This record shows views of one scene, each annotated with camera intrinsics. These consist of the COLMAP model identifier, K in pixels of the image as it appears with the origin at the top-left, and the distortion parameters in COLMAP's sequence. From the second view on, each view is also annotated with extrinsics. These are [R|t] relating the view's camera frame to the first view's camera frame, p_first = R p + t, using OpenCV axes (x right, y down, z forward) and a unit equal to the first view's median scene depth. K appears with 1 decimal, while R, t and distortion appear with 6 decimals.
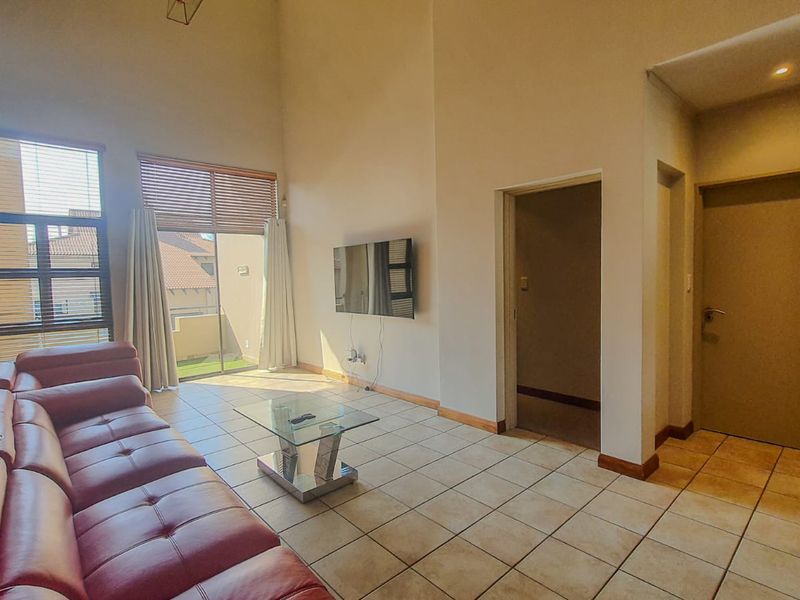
lens RADIAL K [[417.5, 0, 398.5], [0, 417.5, 304.4], [0, 0, 1]] dist [0.006797, -0.003333]
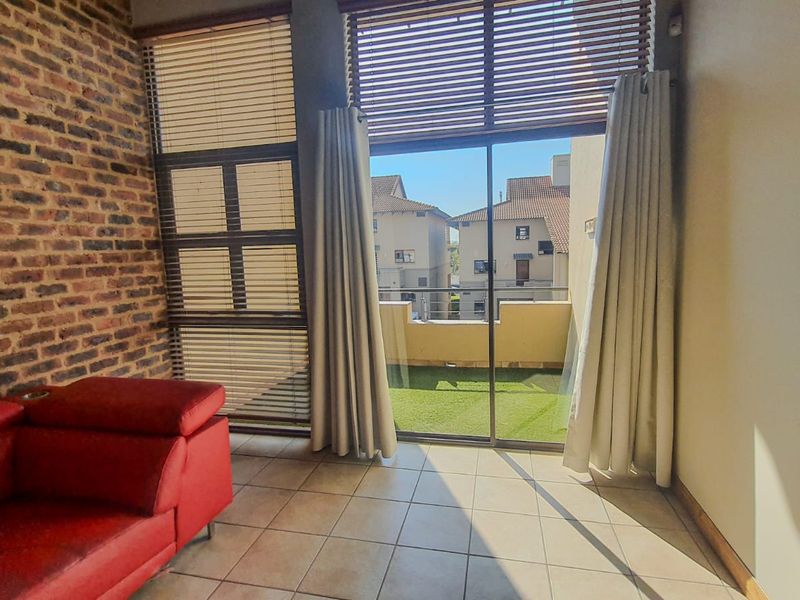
lens RADIAL K [[417.5, 0, 406.8], [0, 417.5, 299.2], [0, 0, 1]] dist [0.006797, -0.003333]
pose [[0.589454, 0.105062, -0.800941, -0.139280], [-0.044948, 0.994236, 0.097338, -0.055529], [0.806551, -0.021375, 0.590778, 0.818248]]
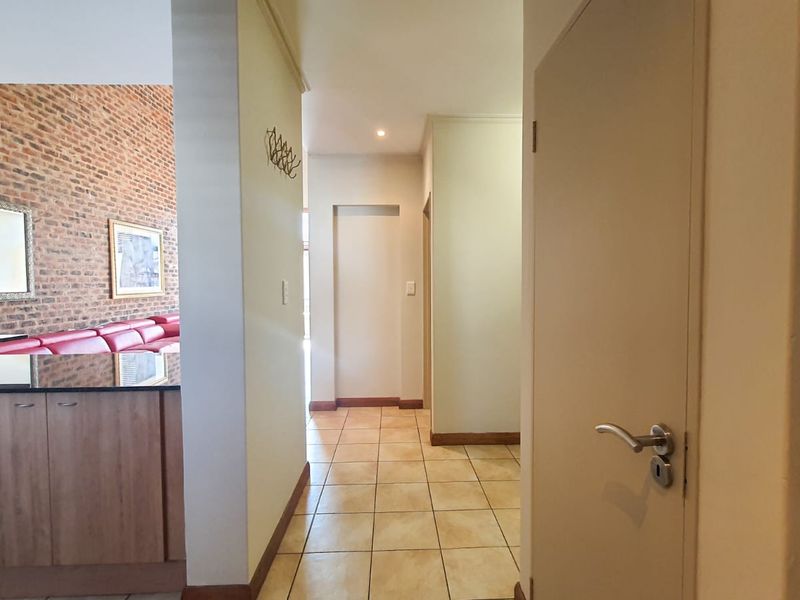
lens RADIAL K [[417.5, 0, 394.8], [0, 417.5, 298.5], [0, 0, 1]] dist [0.006797, -0.003333]
pose [[0.756048, 0.045712, -0.652918, 1.044511], [-0.059065, 0.998253, 0.001495, -0.011230], [0.651846, 0.037434, 0.757427, 0.006934]]
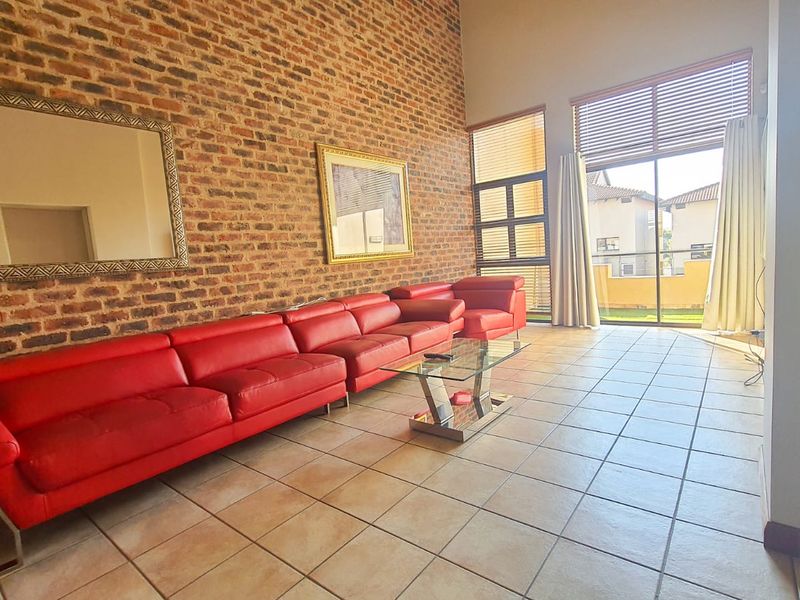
lens RADIAL K [[417.5, 0, 404.5], [0, 417.5, 296.9], [0, 0, 1]] dist [0.006797, -0.003333]
pose [[0.174378, 0.107901, -0.978749, 0.409832], [-0.000939, 0.993996, 0.109415, 0.016328], [0.984678, -0.018161, 0.173432, 0.433434]]
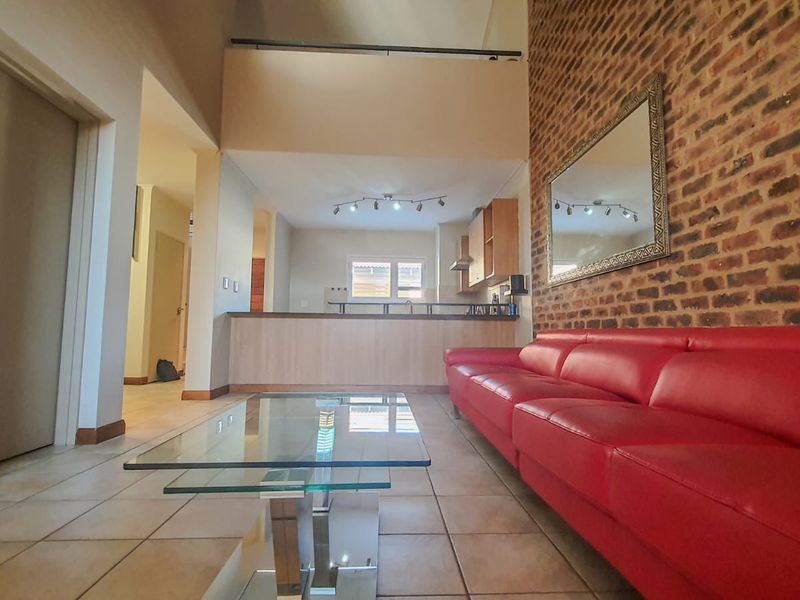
lens RADIAL K [[417.5, 0, 401.8], [0, 417.5, 299.8], [0, 0, 1]] dist [0.006797, -0.003333]
pose [[-0.774538, 0.064747, 0.629204, -0.376001], [0.052205, 0.997897, -0.038424, 0.100976], [-0.630369, 0.003086, -0.776290, 0.796454]]
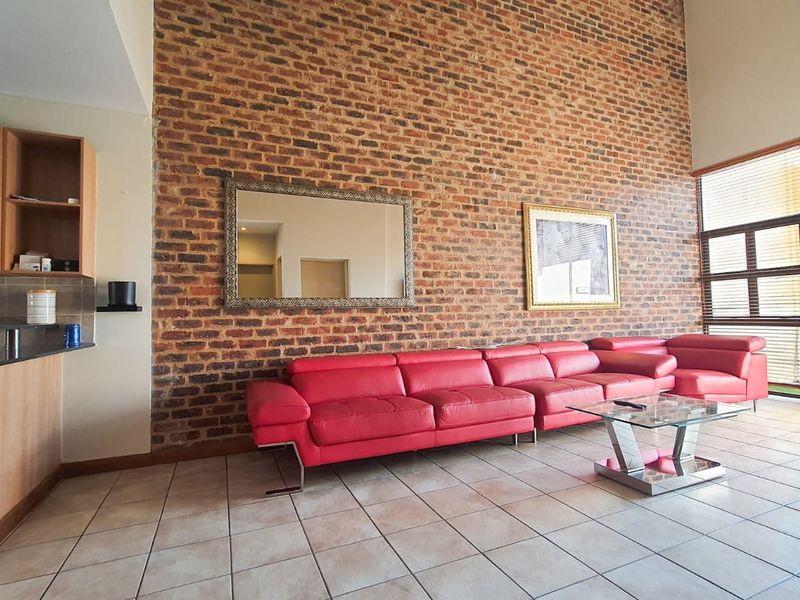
lens RADIAL K [[417.5, 0, 405.0], [0, 417.5, 295.8], [0, 0, 1]] dist [0.006797, -0.003333]
pose [[-0.304453, -0.012505, -0.952445, 0.507413], [-0.041345, 0.999145, 0.000098, 0.023075], [0.951630, 0.039408, -0.304710, 0.453090]]
